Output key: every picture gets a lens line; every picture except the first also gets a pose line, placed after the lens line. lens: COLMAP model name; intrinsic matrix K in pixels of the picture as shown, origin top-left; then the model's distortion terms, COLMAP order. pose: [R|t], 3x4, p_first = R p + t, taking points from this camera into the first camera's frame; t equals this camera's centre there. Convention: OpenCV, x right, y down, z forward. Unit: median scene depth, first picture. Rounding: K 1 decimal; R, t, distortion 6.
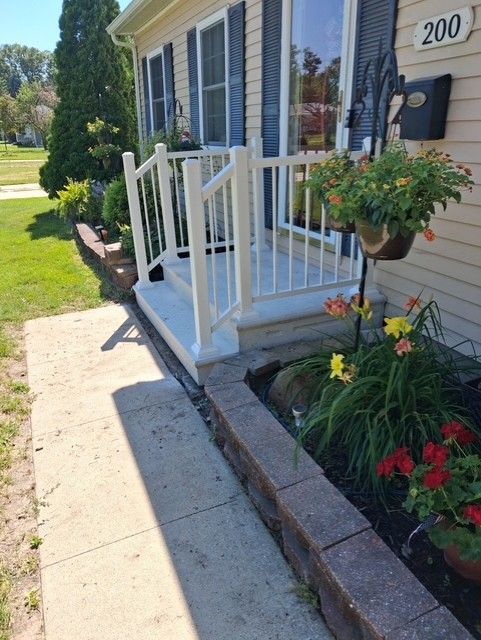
lens RADIAL K [[465.0, 0, 240.5], [0, 465.0, 320.0], [0, 0, 1]] dist [0.038957, -0.003016]
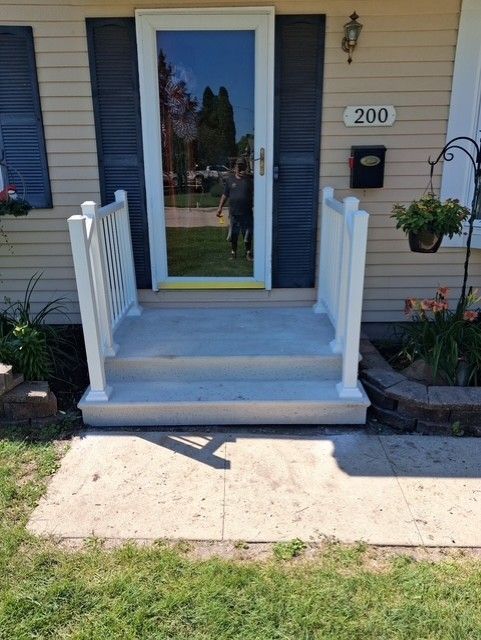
lens RADIAL K [[464.8, 0, 239.9], [0, 464.8, 330.1], [0, 0, 1]] dist [0.047922, -0.050997]
pose [[0.441820, -0.268497, 0.855982, -1.042502], [0.340638, 0.932911, 0.116806, -0.264742], [-0.829916, 0.239973, 0.503639, 0.675040]]
